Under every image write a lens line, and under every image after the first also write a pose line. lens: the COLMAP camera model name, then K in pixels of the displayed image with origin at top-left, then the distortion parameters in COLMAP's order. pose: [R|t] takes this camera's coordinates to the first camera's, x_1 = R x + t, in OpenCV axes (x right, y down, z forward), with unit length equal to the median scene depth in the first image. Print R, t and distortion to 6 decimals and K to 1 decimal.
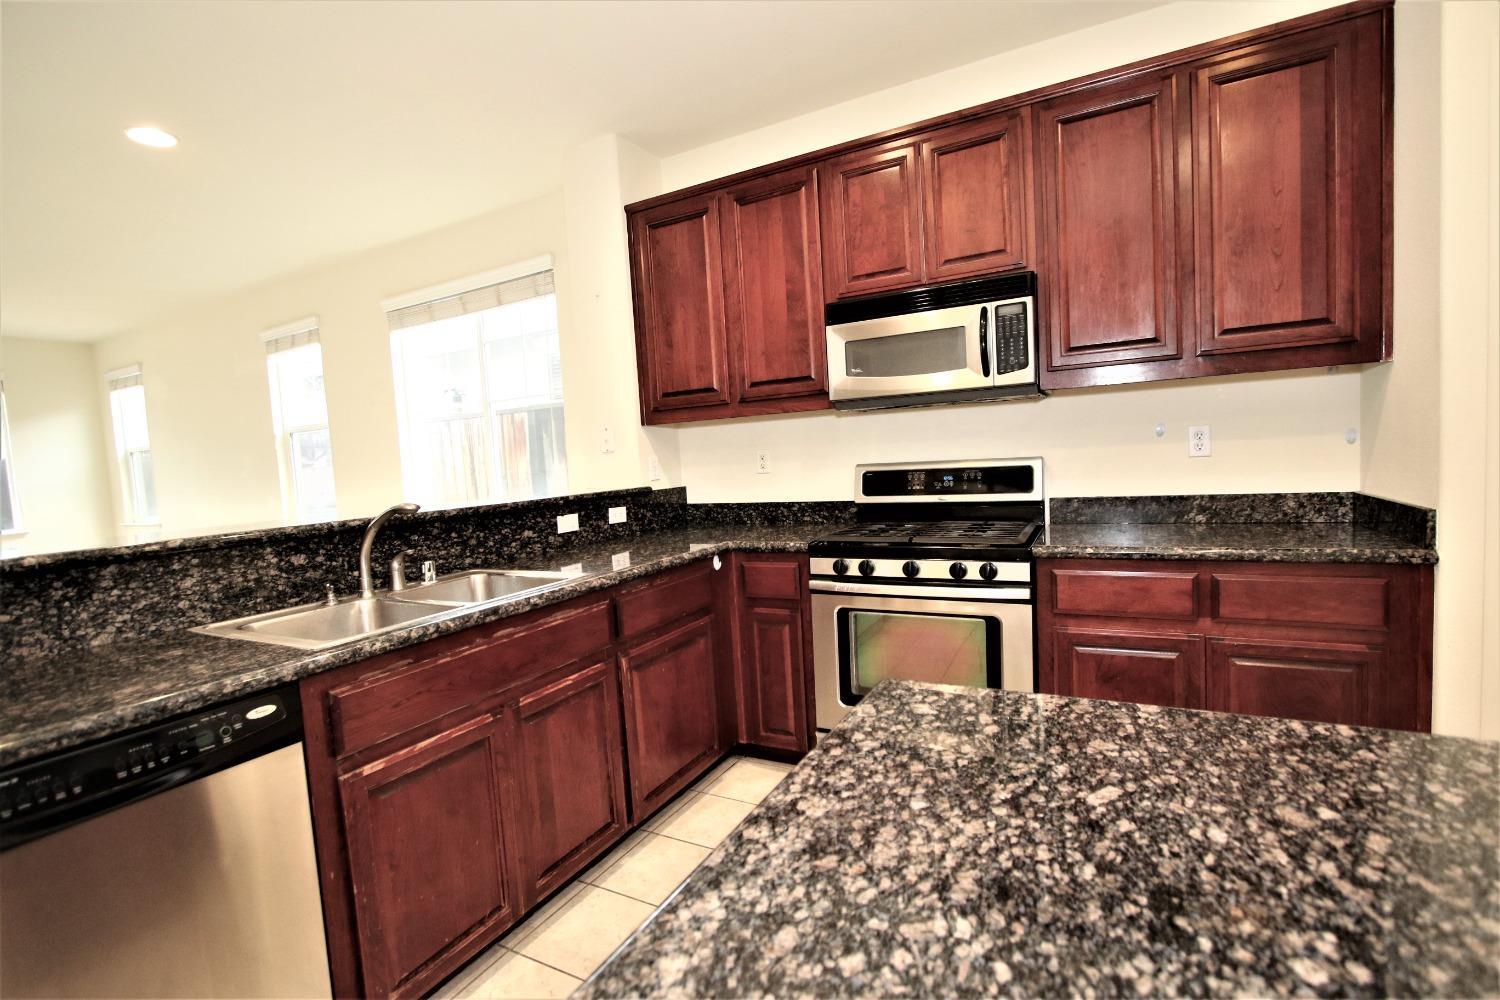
lens RADIAL K [[687.7, 0, 752.4], [0, 687.7, 504.7], [0, 0, 1]] dist [-0.008374, 0.000227]
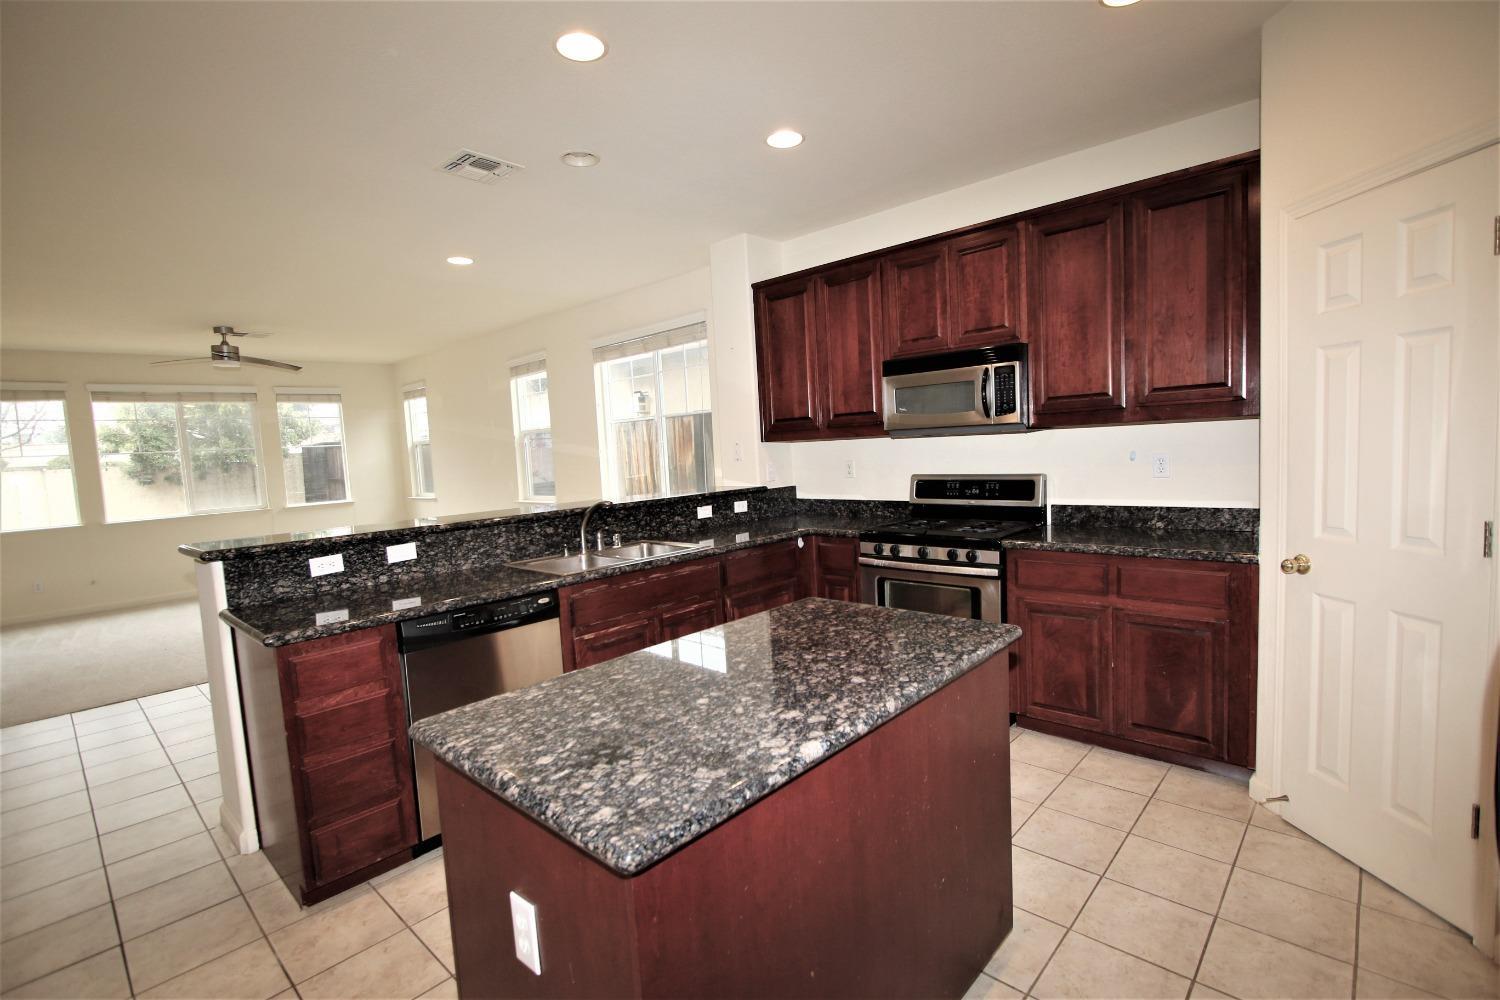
lens RADIAL K [[687.7, 0, 749.3], [0, 687.7, 502.8], [0, 0, 1]] dist [-0.008374, 0.000227]
pose [[0.967776, 0.028543, -0.250189, 0.228318], [-0.022429, 0.999377, 0.027257, -0.041076], [0.250811, -0.020767, 0.967813, -0.478517]]
